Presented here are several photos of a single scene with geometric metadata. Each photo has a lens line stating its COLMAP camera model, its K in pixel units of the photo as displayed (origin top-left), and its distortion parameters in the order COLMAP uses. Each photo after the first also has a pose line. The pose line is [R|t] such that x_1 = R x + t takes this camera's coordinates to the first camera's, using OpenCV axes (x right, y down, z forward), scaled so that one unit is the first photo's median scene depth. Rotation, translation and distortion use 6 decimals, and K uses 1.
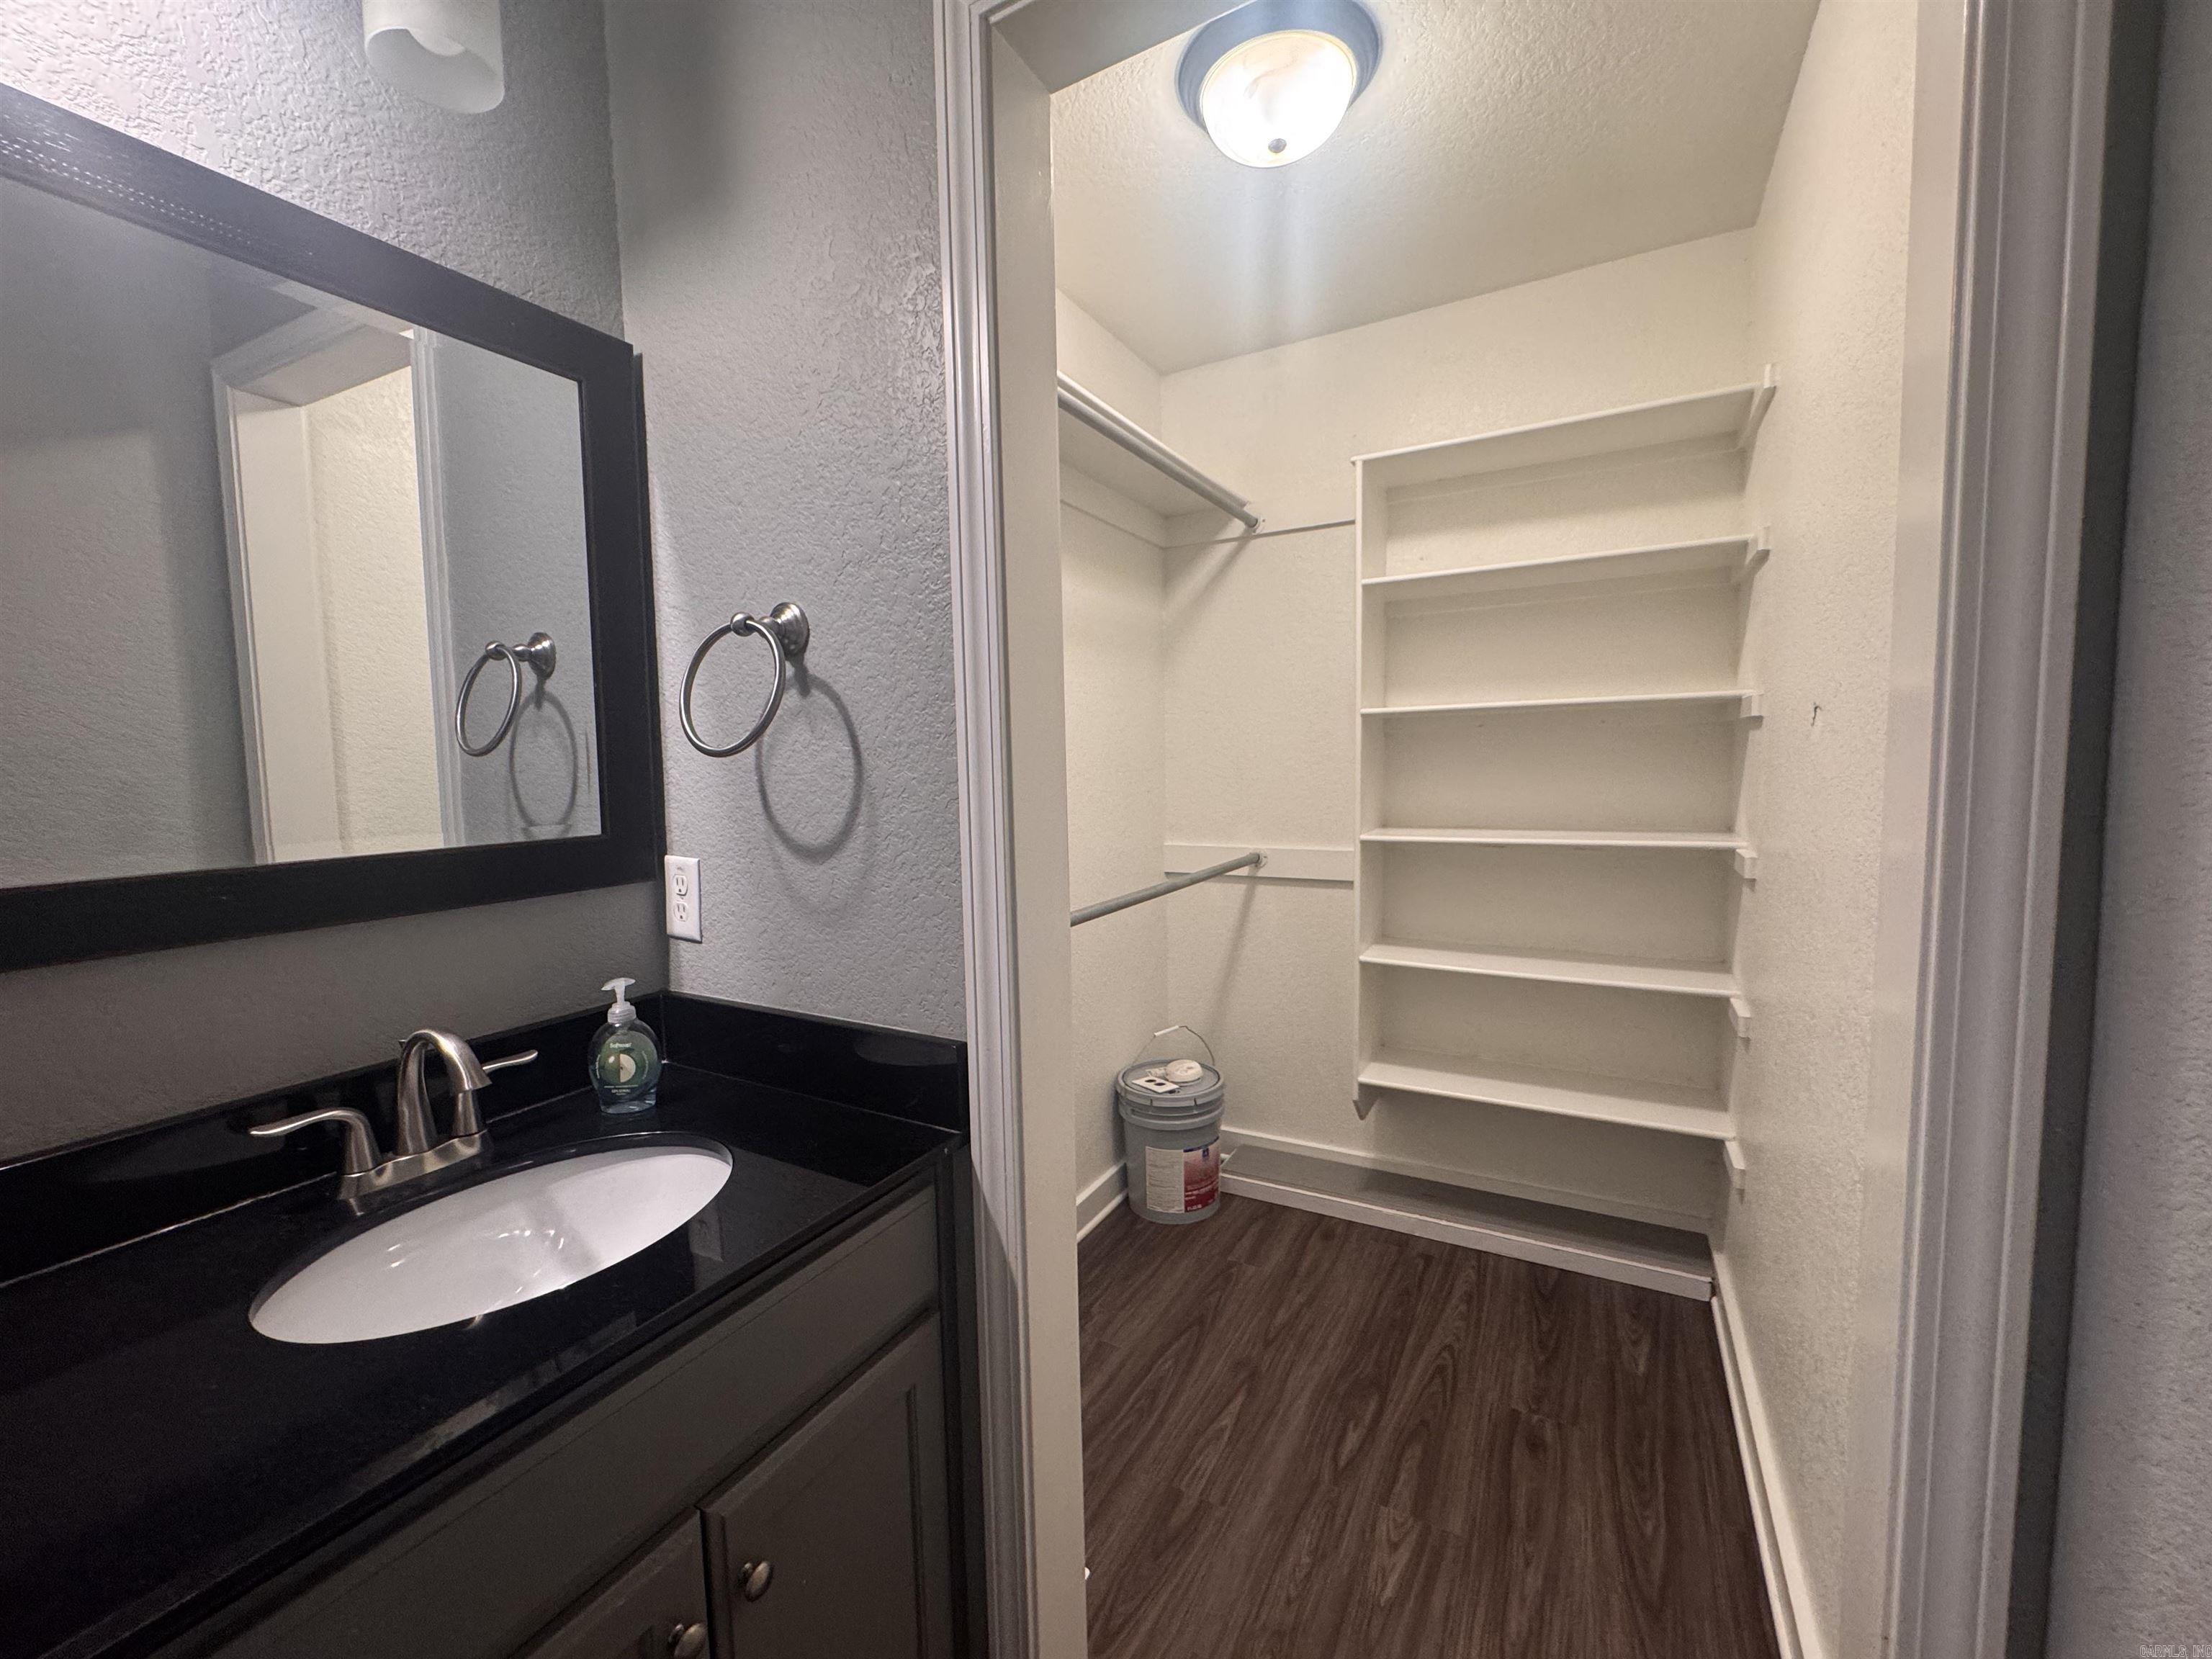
lens RADIAL K [[877.8, 0, 1106.0], [0, 877.8, 829.5], [0, 0, 1]] dist [0.001482, 0.000084]
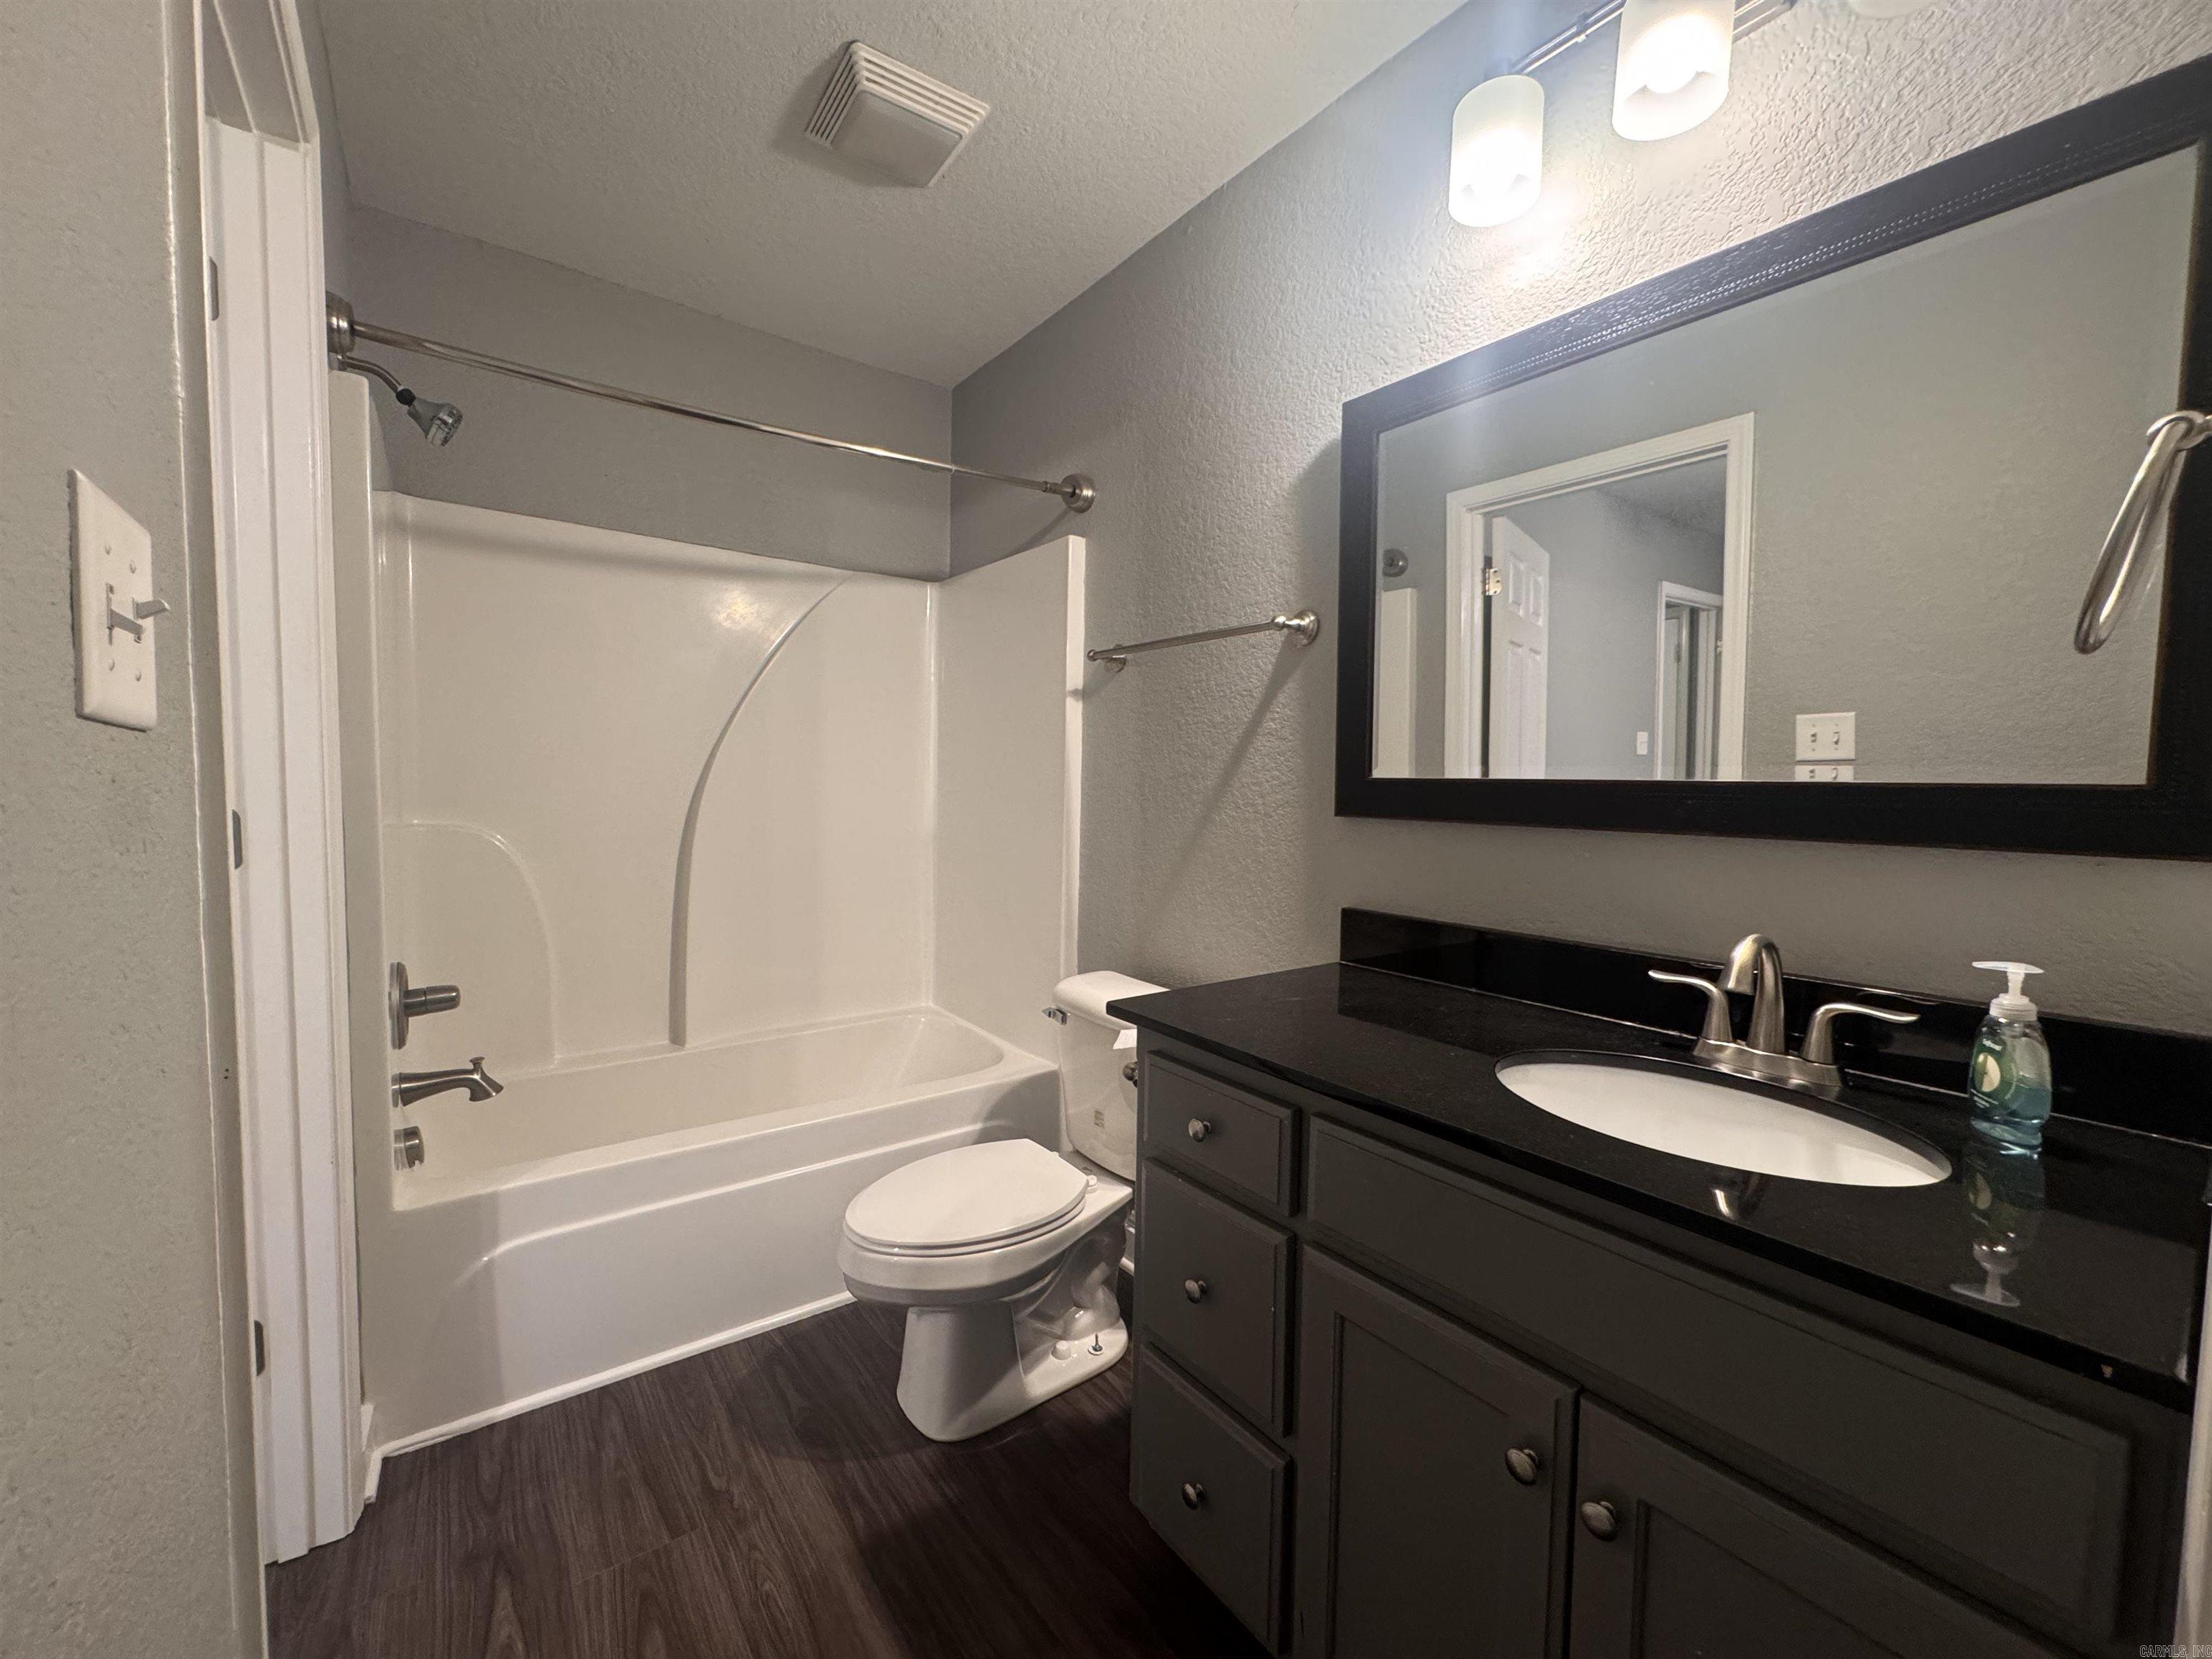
lens RADIAL K [[877.8, 0, 1106.0], [0, 877.8, 829.5], [0, 0, 1]] dist [0.001482, 0.000084]
pose [[-0.405720, 0.050144, -0.912621, 0.453345], [-0.083959, 0.992228, 0.091844, 0.053652], [0.910133, 0.113886, -0.398356, 0.579974]]
